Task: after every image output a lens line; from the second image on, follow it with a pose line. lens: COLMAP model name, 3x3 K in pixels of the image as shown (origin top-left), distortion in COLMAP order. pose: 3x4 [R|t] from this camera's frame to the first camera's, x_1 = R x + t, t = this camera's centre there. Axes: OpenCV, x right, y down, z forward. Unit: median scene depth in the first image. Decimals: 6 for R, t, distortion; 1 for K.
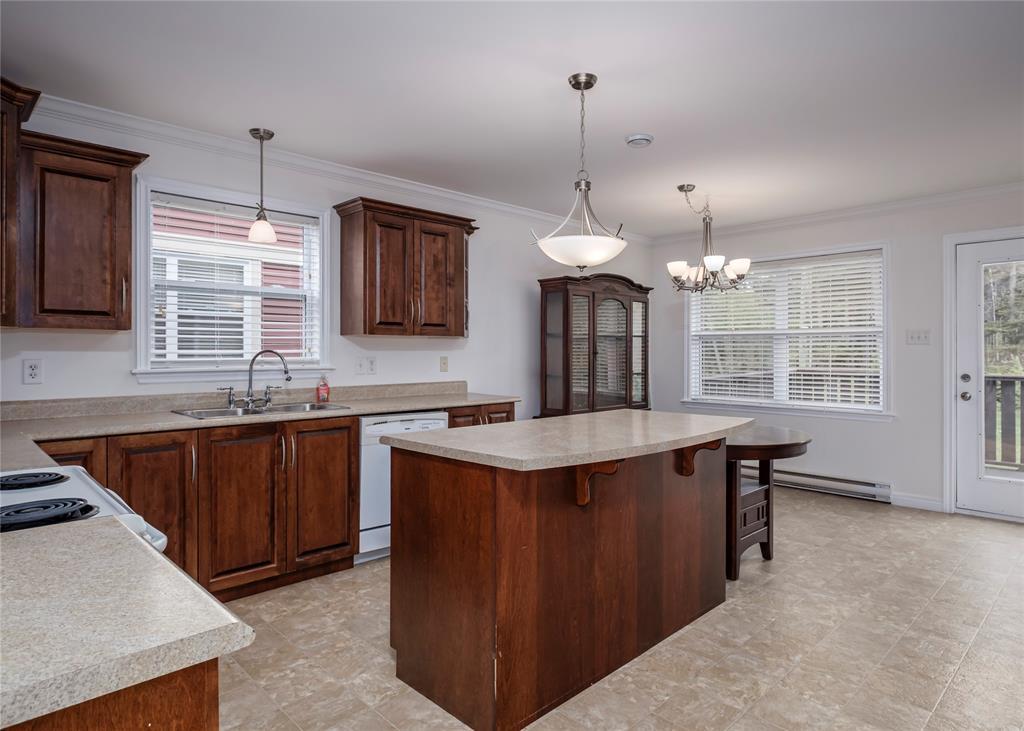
lens RADIAL K [[562.8, 0, 507.0], [0, 562.8, 348.2], [0, 0, 1]] dist [0.000677, -0.029103]
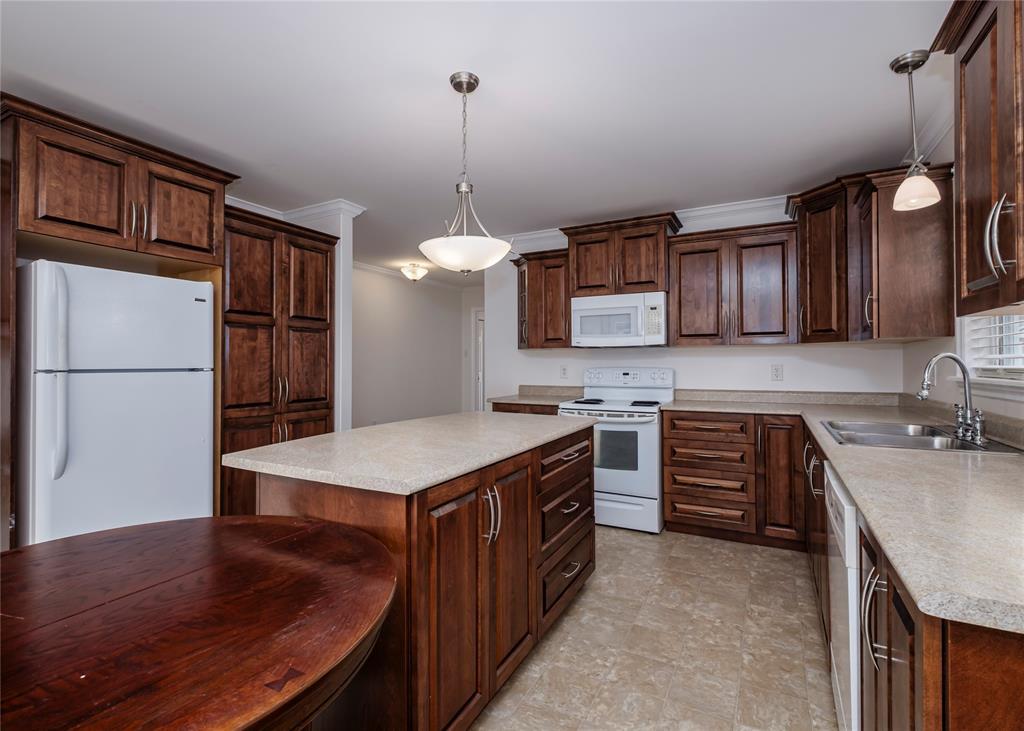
lens RADIAL K [[481.5, 0, 514.2], [0, 481.5, 359.1], [0, 0, 1]] dist [0.003701, -0.000318]
pose [[-0.940946, -0.002778, -0.338545, 0.233134], [0.001835, 0.999910, -0.013307, 0.015050], [0.338552, -0.013142, -0.940856, 1.249786]]
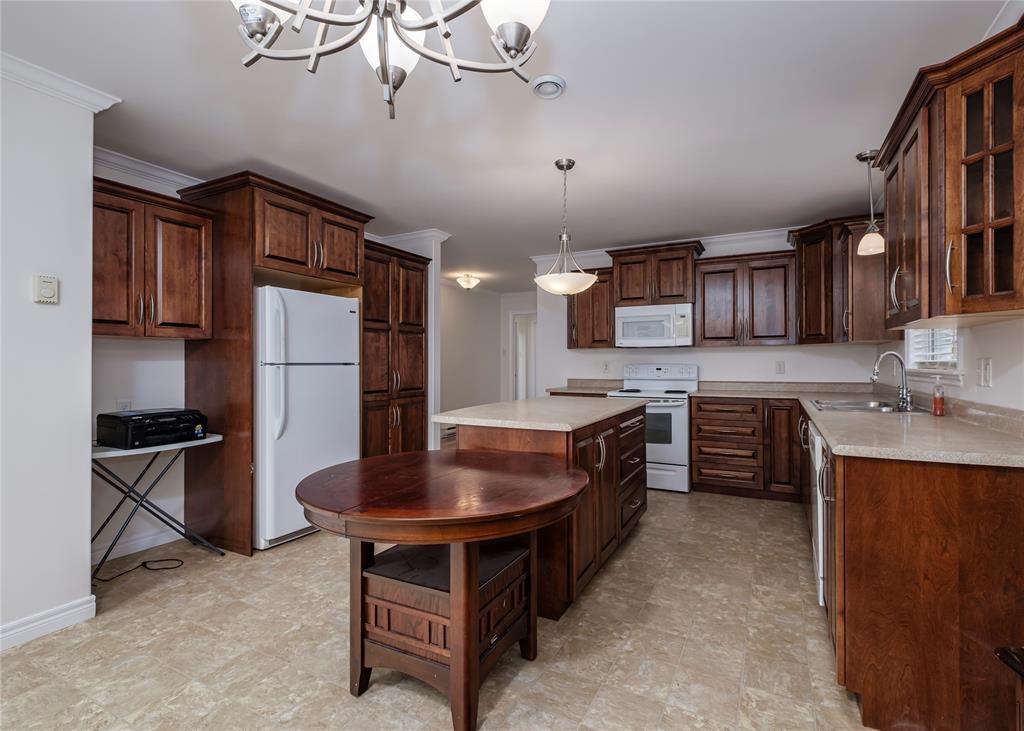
lens RADIAL K [[482.1, 0, 525.9], [0, 482.1, 361.8], [0, 0, 1]] dist [0.003208, 0.000509]
pose [[-0.936721, -0.001341, -0.350073, 0.457319], [0.001183, 0.999975, -0.006996, 0.024182], [0.350074, -0.006967, -0.936696, 1.452851]]
